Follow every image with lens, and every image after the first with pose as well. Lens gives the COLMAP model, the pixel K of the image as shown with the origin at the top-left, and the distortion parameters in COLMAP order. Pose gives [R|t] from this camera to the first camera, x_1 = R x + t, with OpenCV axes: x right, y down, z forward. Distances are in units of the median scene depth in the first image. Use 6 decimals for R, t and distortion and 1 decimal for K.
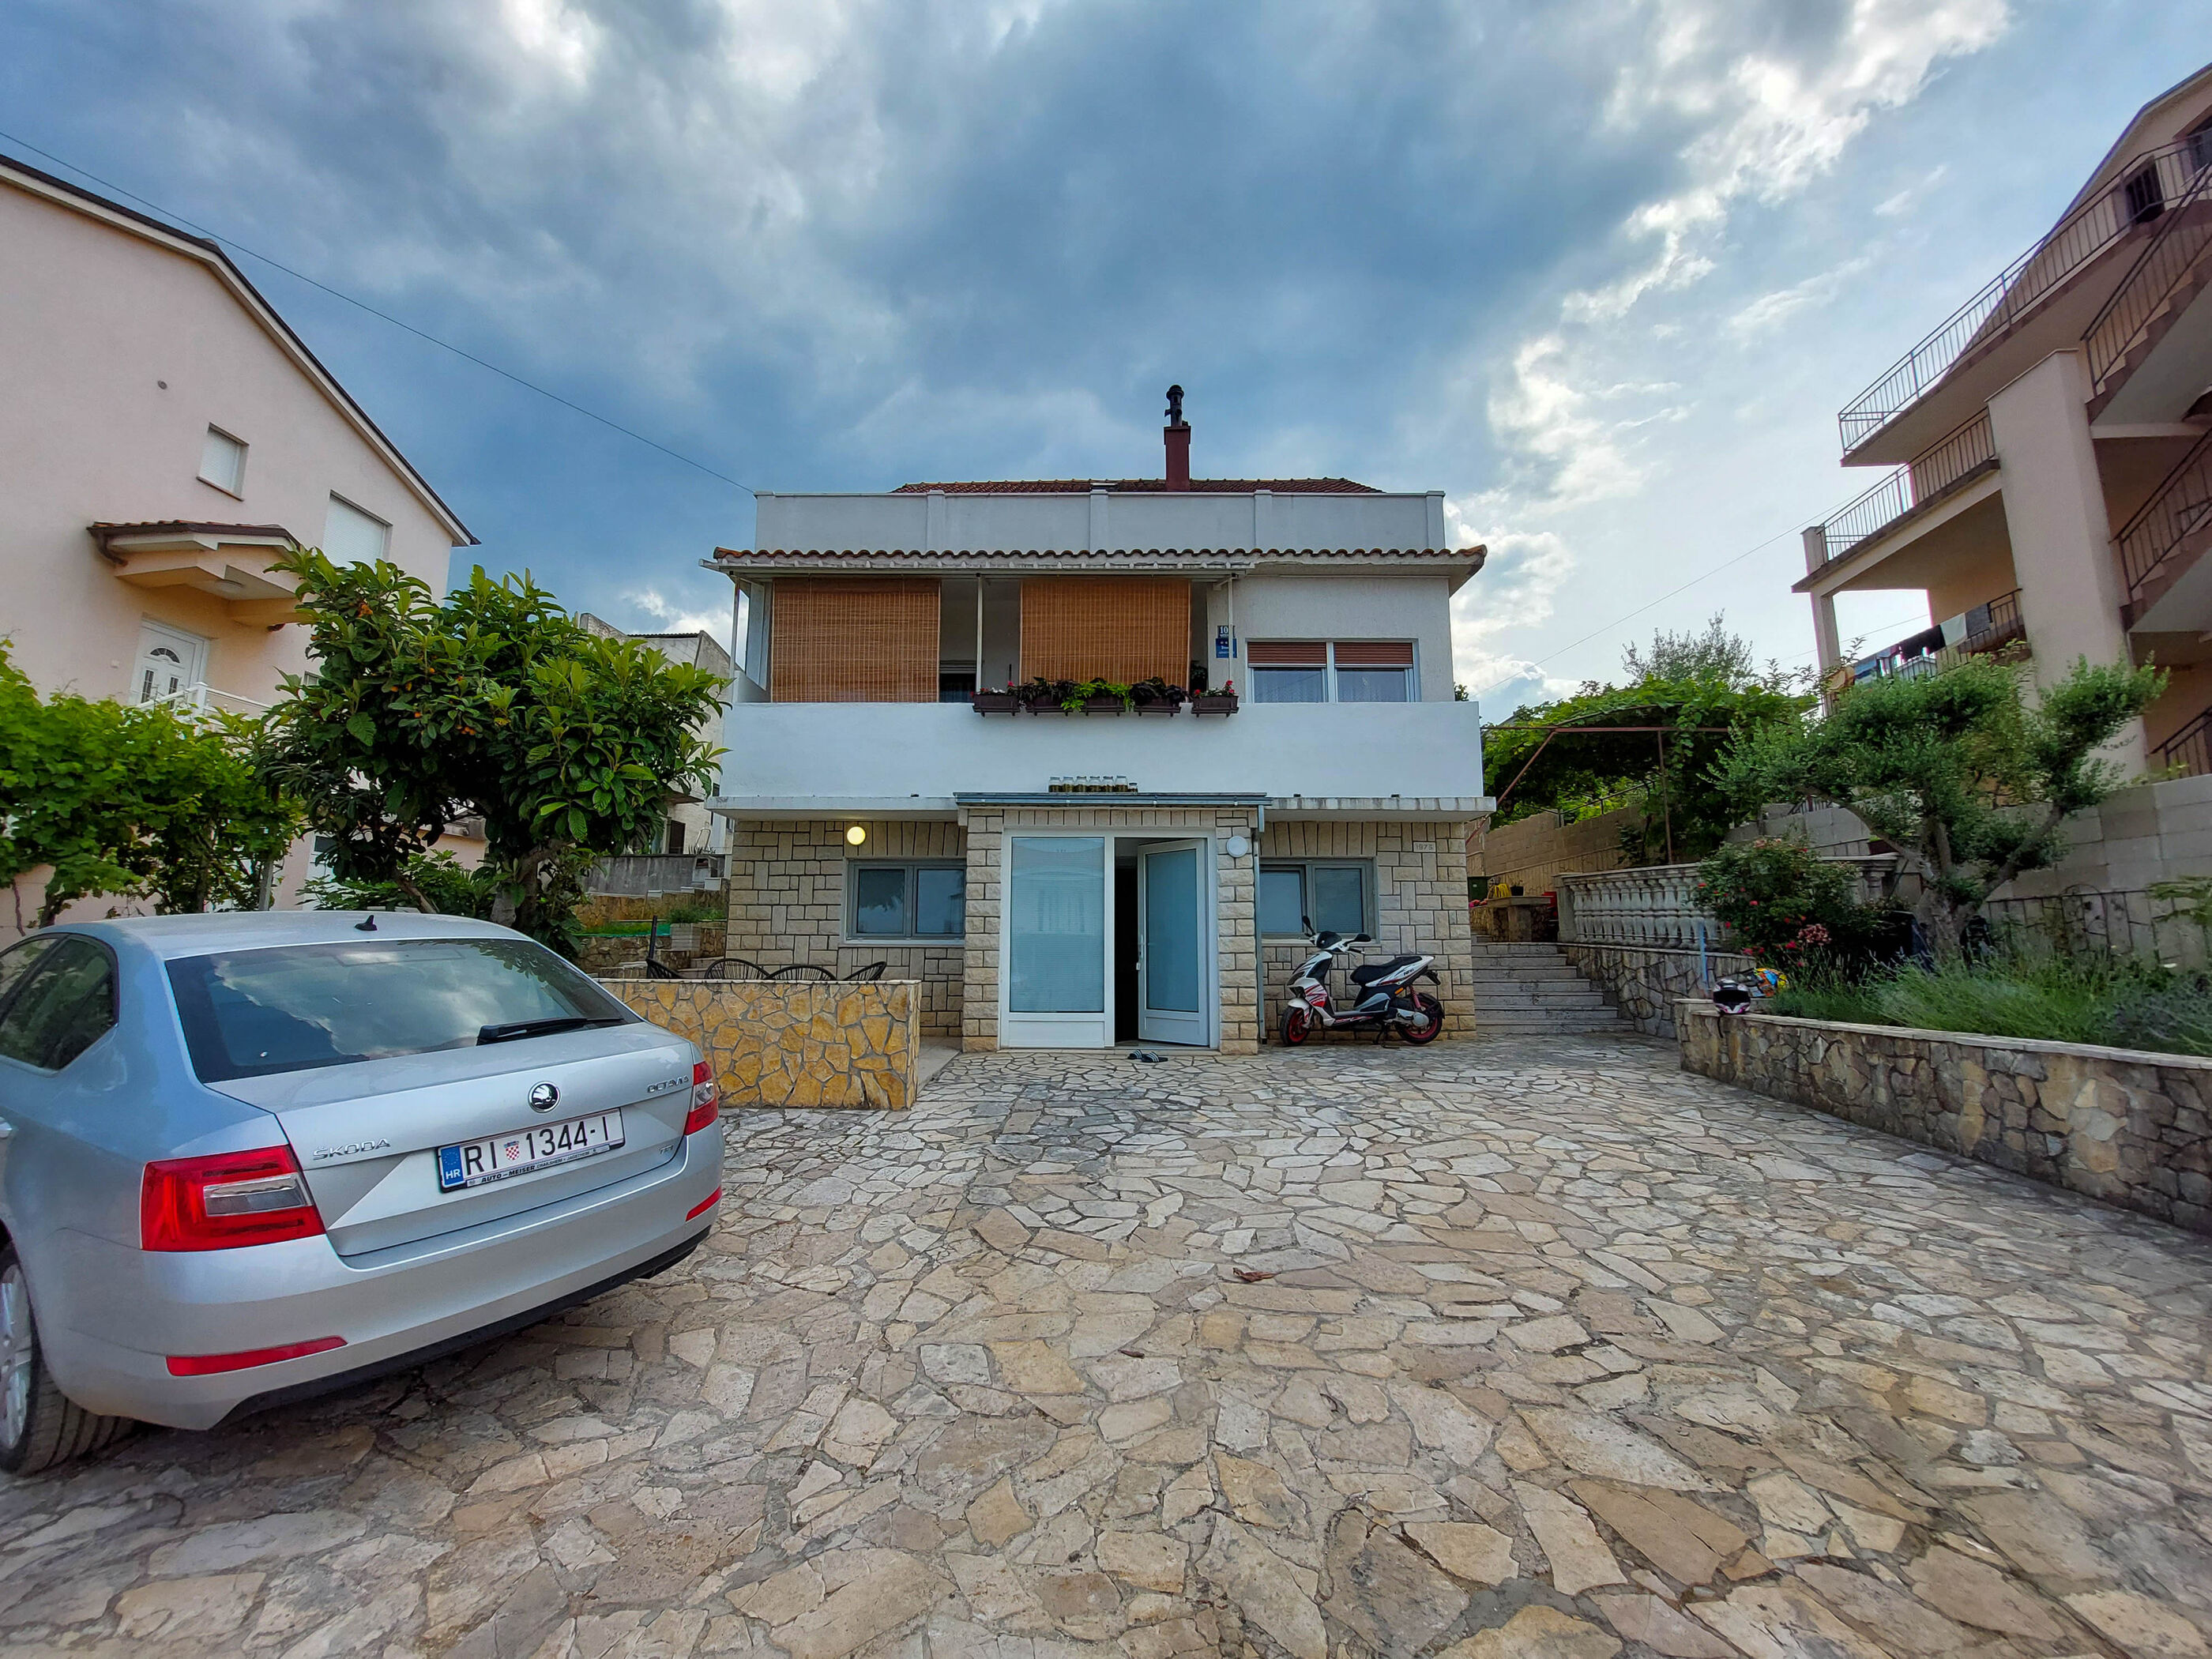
lens RADIAL K [[915.3, 0, 1110.1], [0, 915.3, 797.1], [0, 0, 1]] dist [-0.023099, -0.000478]
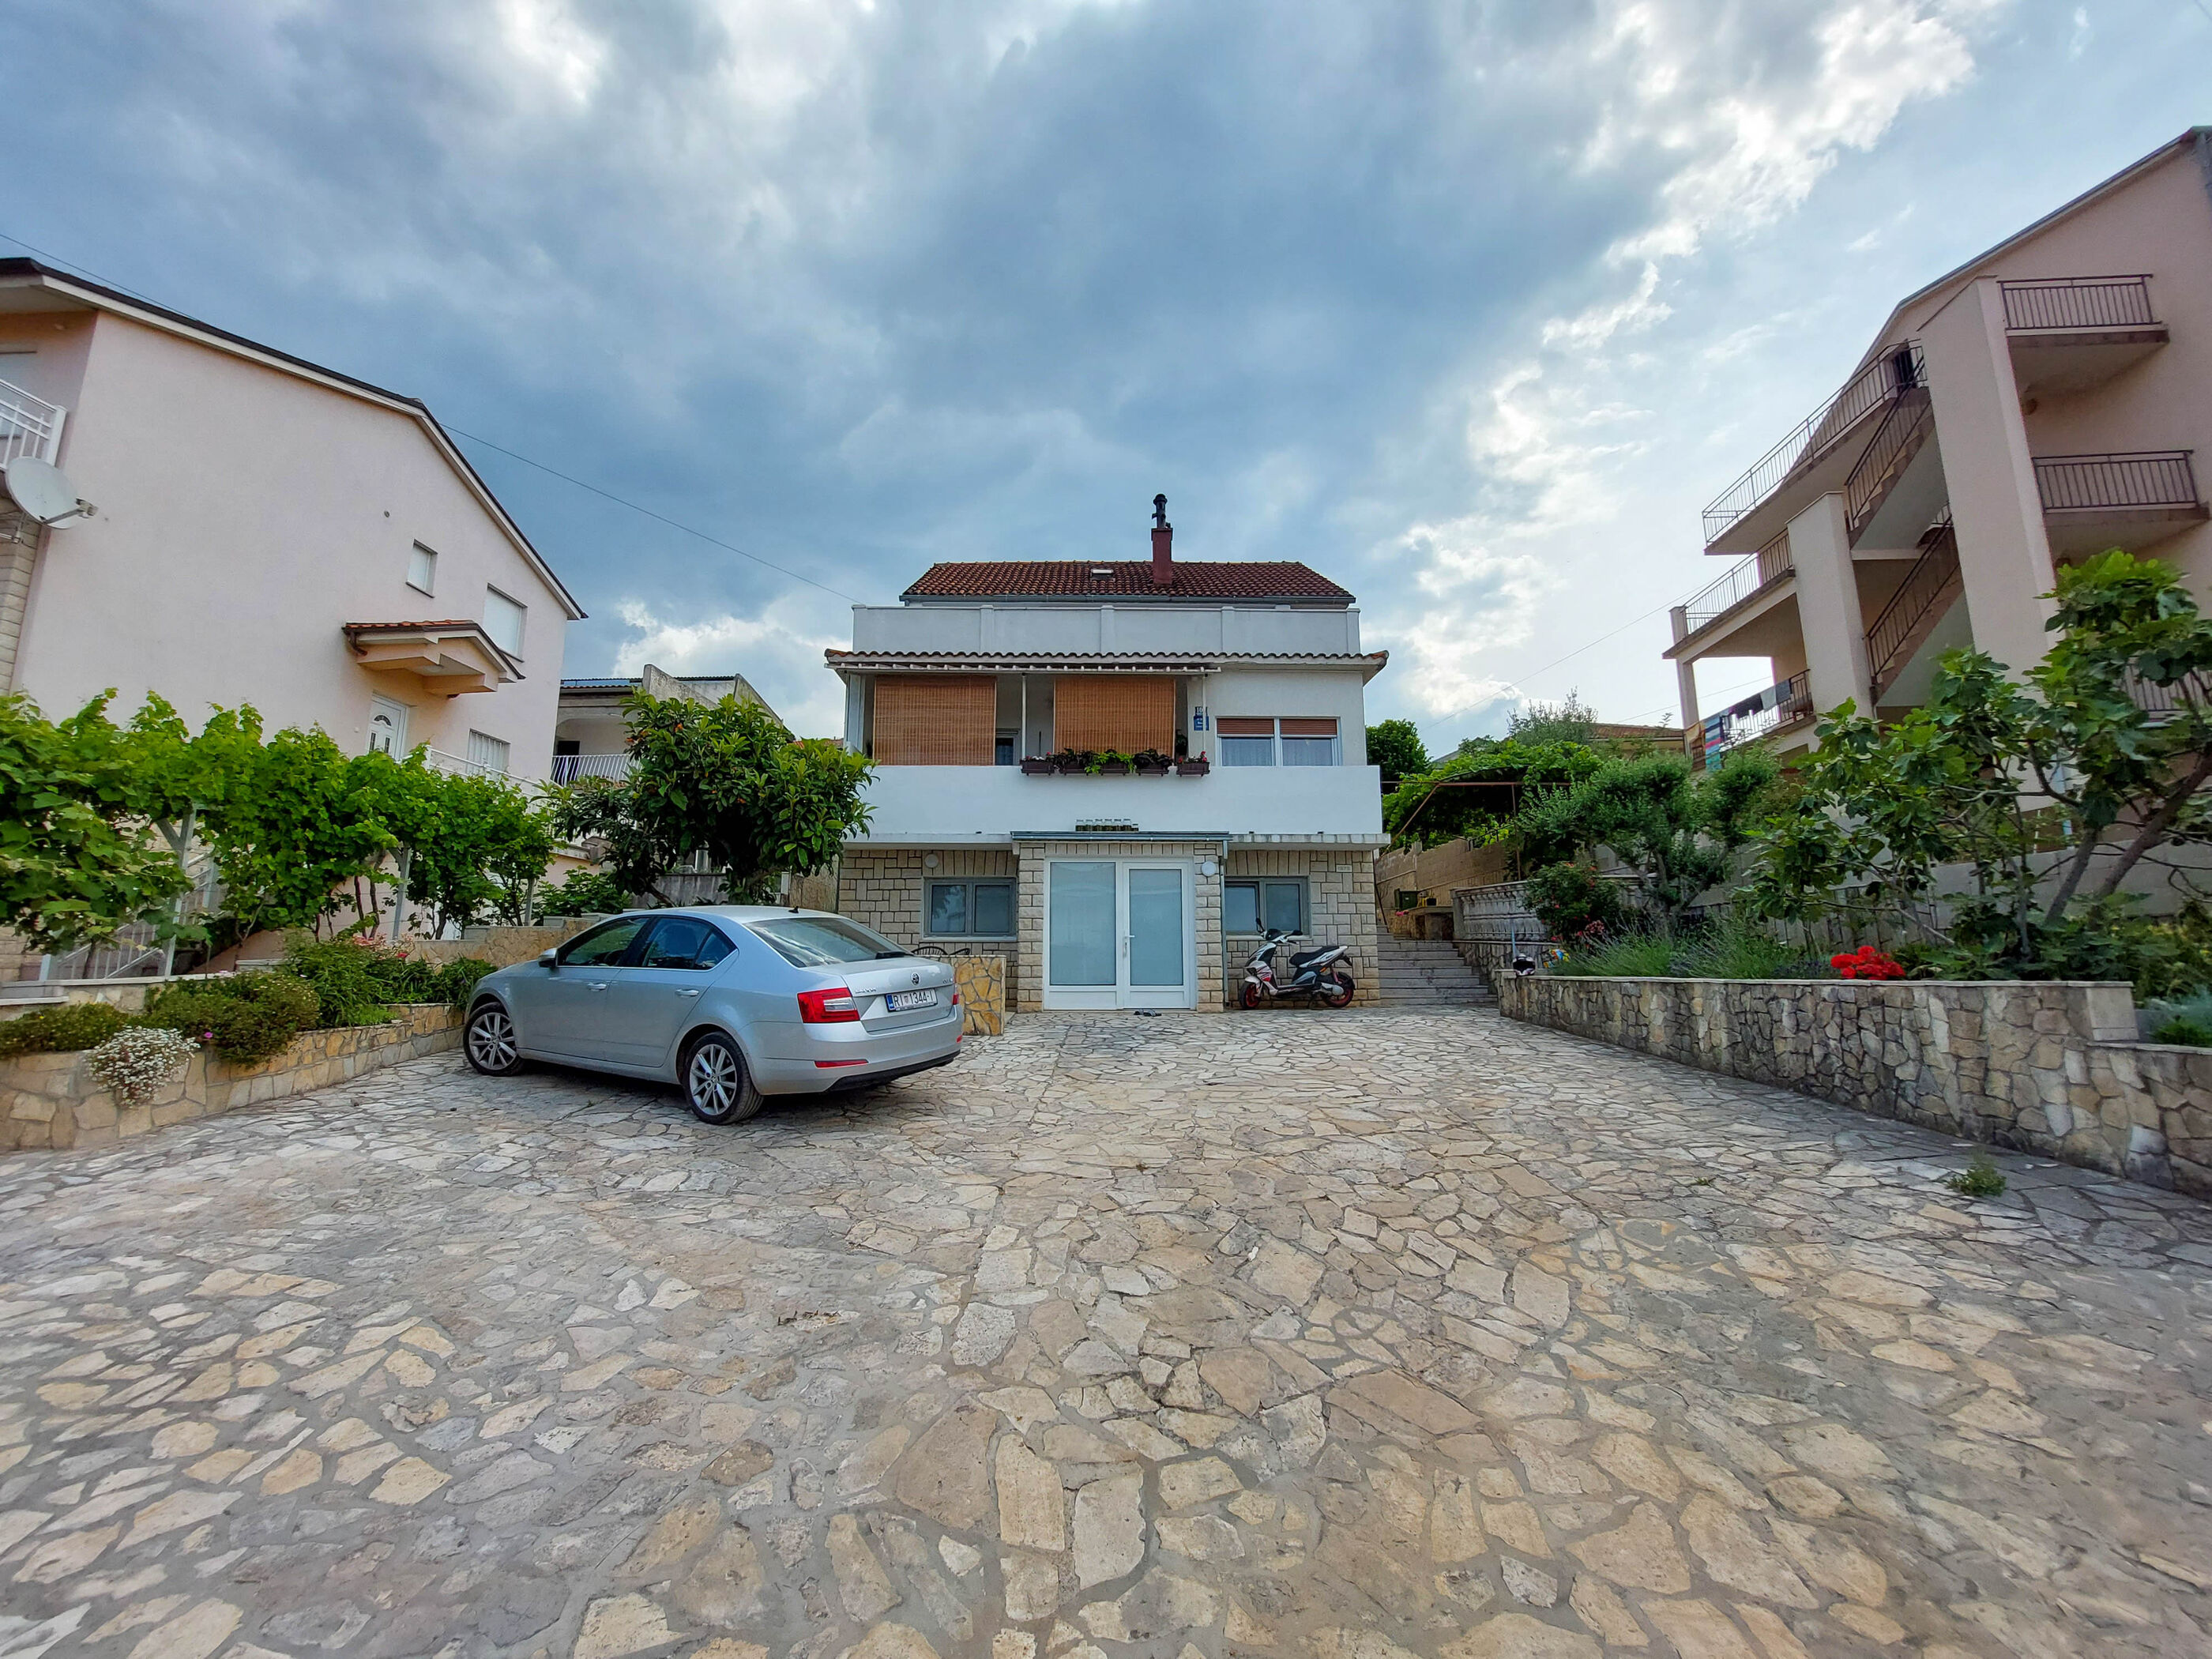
lens RADIAL K [[915.3, 0, 1110.1], [0, 915.3, 797.1], [0, 0, 1]] dist [-0.023099, -0.000478]
pose [[0.999704, 0.000471, 0.024327, -0.044599], [-0.000004, 0.999816, -0.019200, -0.027051], [-0.024332, 0.019194, 0.999520, -0.379650]]
